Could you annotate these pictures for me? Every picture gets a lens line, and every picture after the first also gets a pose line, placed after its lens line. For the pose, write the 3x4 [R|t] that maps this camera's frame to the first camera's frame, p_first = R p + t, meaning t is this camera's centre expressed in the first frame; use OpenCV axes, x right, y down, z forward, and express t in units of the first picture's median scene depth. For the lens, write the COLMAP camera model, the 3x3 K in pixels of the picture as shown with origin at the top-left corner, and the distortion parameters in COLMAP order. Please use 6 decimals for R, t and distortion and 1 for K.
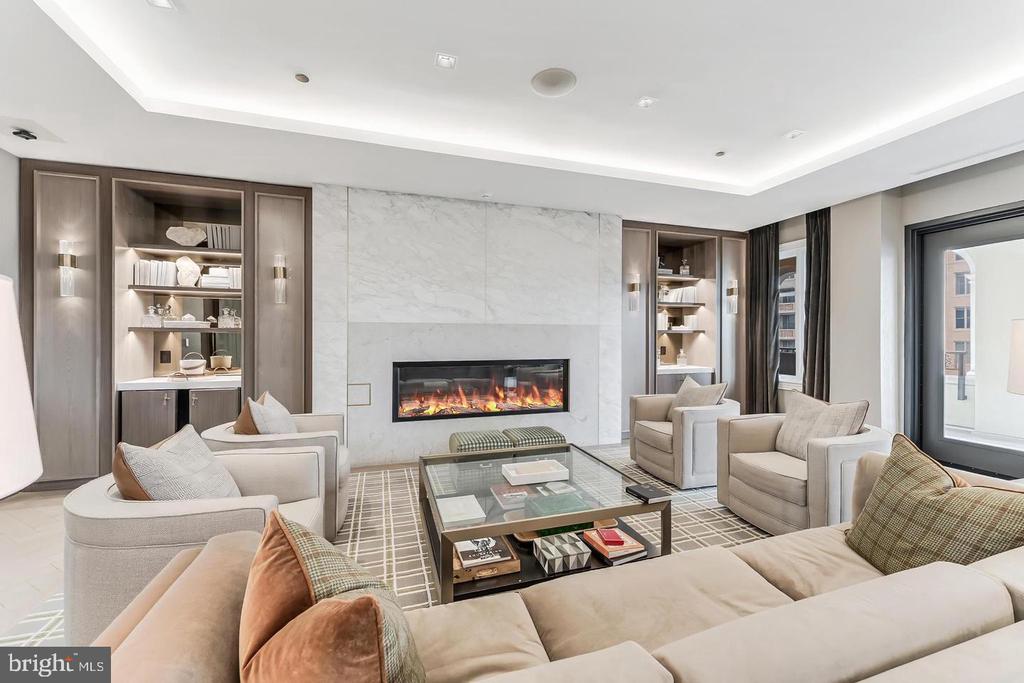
lens RADIAL K [[414.5, 0, 511.1], [0, 414.5, 338.6], [0, 0, 1]] dist [0.002294, 0.000024]
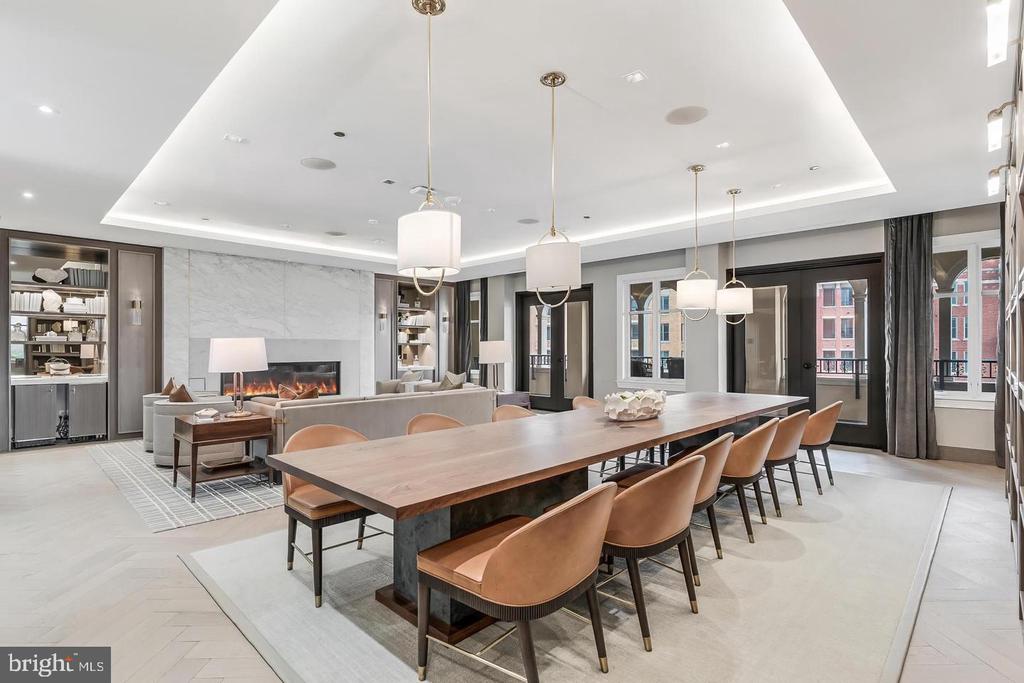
lens RADIAL K [[494.9, 0, 510.1], [0, 494.9, 348.1], [0, 0, 1]] dist [-0.003461, 0.000234]
pose [[0.890038, -0.002893, 0.455878, -0.135790], [0.005422, 0.999976, -0.004241, 0.009755], [-0.455855, 0.006247, 0.890032, -0.918734]]
